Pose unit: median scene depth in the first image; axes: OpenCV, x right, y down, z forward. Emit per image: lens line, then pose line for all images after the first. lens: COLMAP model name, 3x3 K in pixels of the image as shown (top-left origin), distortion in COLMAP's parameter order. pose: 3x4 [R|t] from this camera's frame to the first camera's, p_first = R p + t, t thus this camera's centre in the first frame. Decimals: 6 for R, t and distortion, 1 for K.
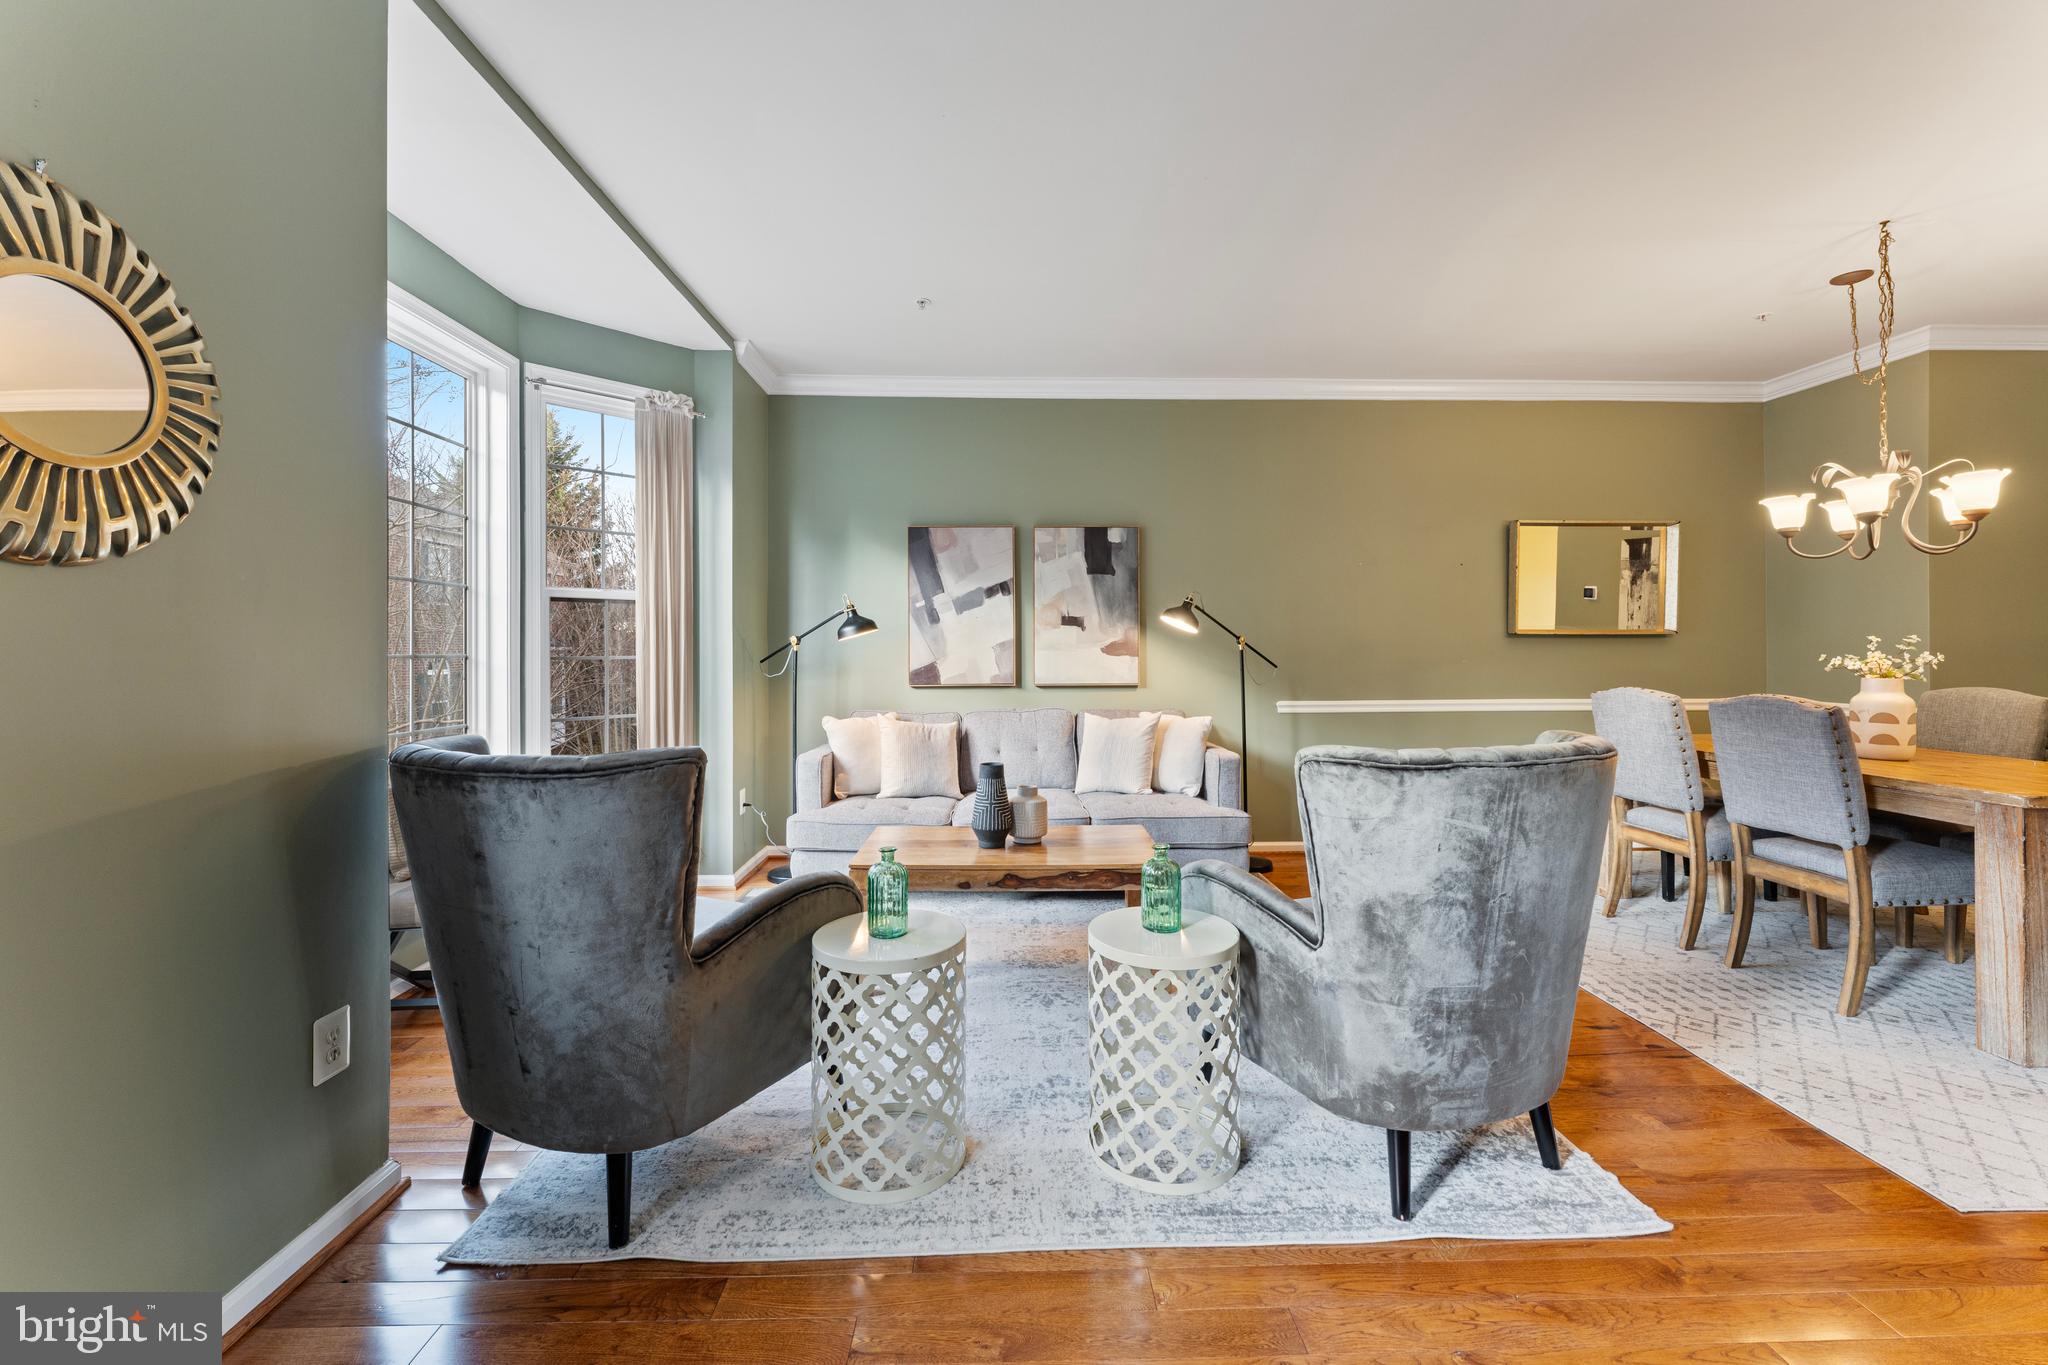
lens RADIAL K [[823.5, 0, 1031.0], [0, 823.5, 646.3], [0, 0, 1]] dist [0.001521, -0.000062]
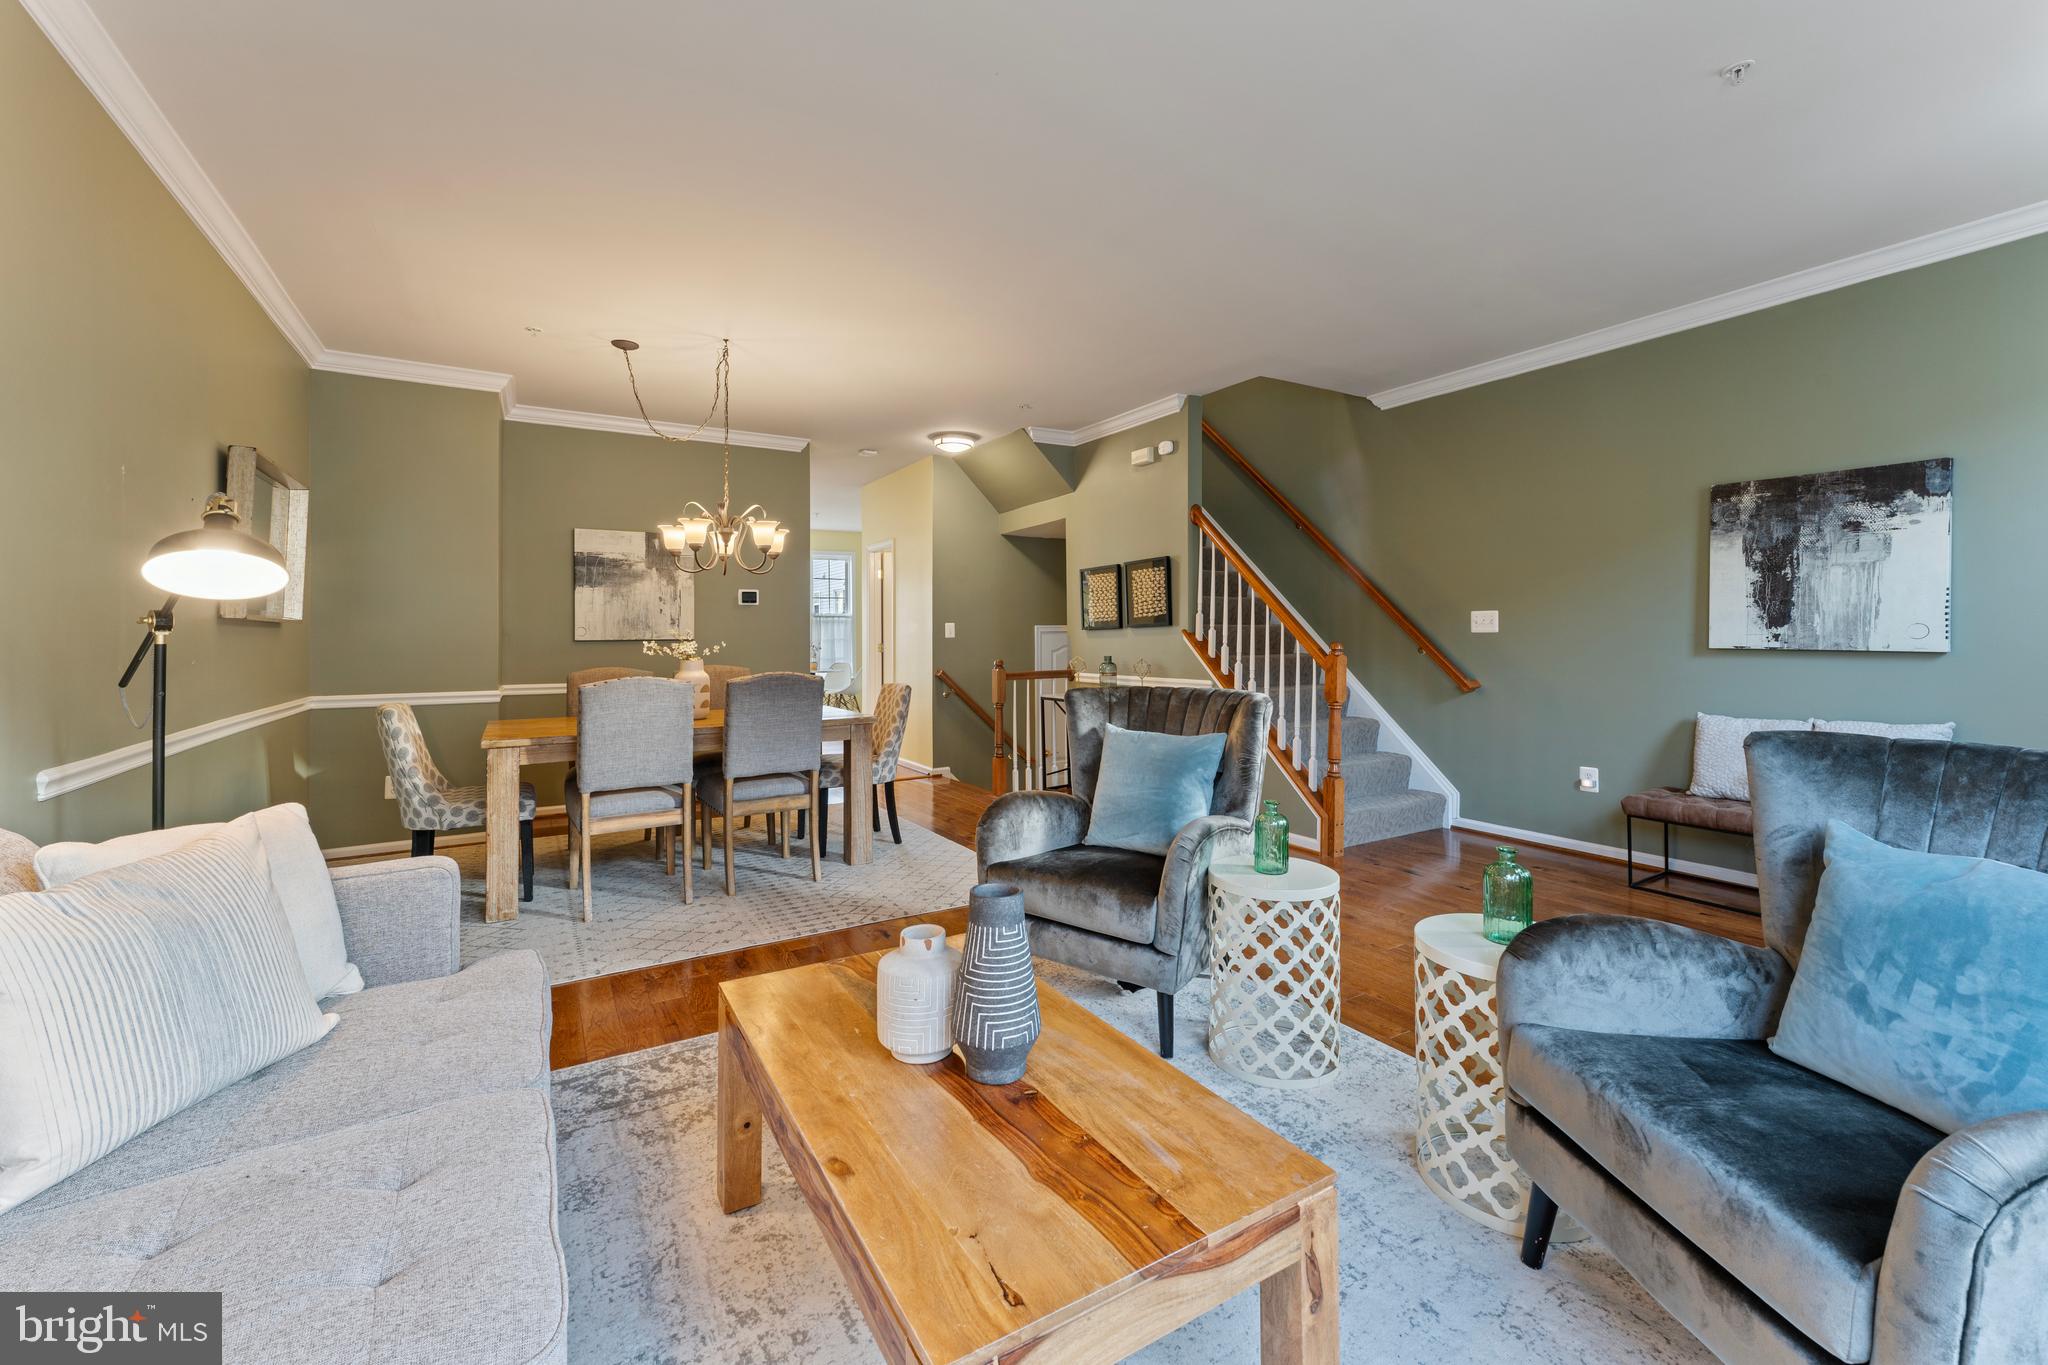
lens RADIAL K [[823.5, 0, 1025.0], [0, 823.5, 640.5], [0, 0, 1]] dist [0.001521, -0.000062]
pose [[-0.491548, 0.002672, 0.870847, -0.458817], [0.001165, 0.999996, -0.002410, 0.011072], [-0.870850, -0.000171, -0.491549, 1.267815]]
